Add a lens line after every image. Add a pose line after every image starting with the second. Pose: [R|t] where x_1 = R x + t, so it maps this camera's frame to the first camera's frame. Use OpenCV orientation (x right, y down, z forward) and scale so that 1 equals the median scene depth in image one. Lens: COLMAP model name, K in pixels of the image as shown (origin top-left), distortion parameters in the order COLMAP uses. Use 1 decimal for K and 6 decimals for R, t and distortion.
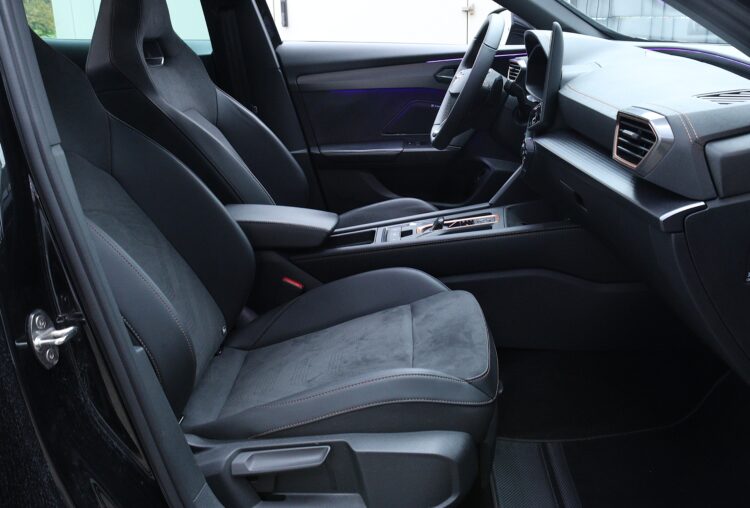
lens RADIAL K [[622.2, 0, 375.0], [0, 622.2, 254.0], [0, 0, 1]] dist [-0.088451, 0.008656]
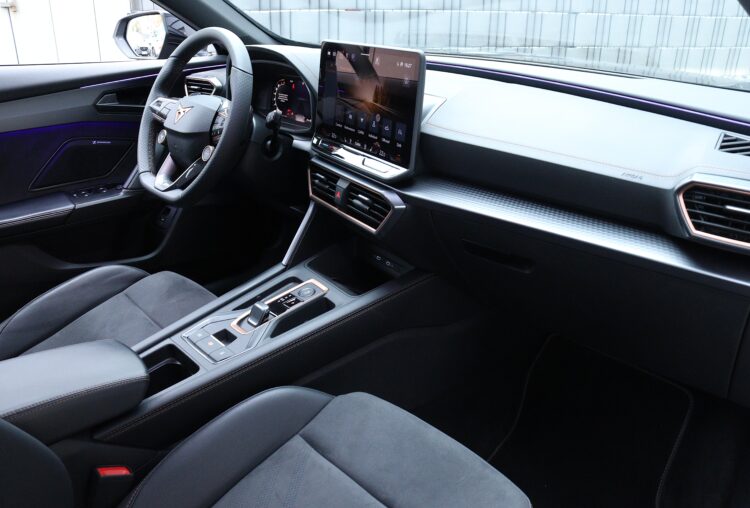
lens RADIAL K [[622.2, 0, 375.0], [0, 622.2, 254.0], [0, 0, 1]] dist [-0.088451, 0.008656]
pose [[0.732602, -0.238964, 0.637331, -0.225891], [0.224066, 0.968826, 0.105696, -0.142667], [-0.642720, 0.065371, 0.763307, 0.273973]]
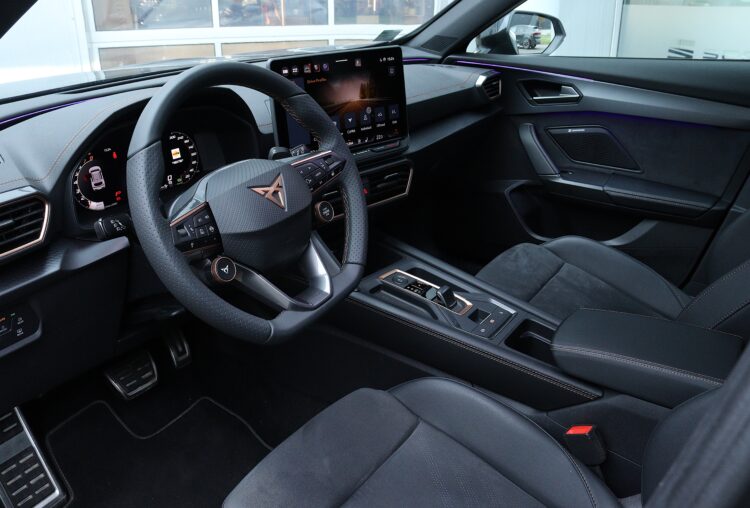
lens RADIAL K [[622.2, 0, 375.0], [0, 622.2, 254.0], [0, 0, 1]] dist [-0.088451, 0.008656]
pose [[-0.826512, -0.193995, 0.528435, -0.214479], [0.226887, 0.744309, 0.628114, -0.563946], [-0.515170, 0.639039, -0.571165, 1.323116]]
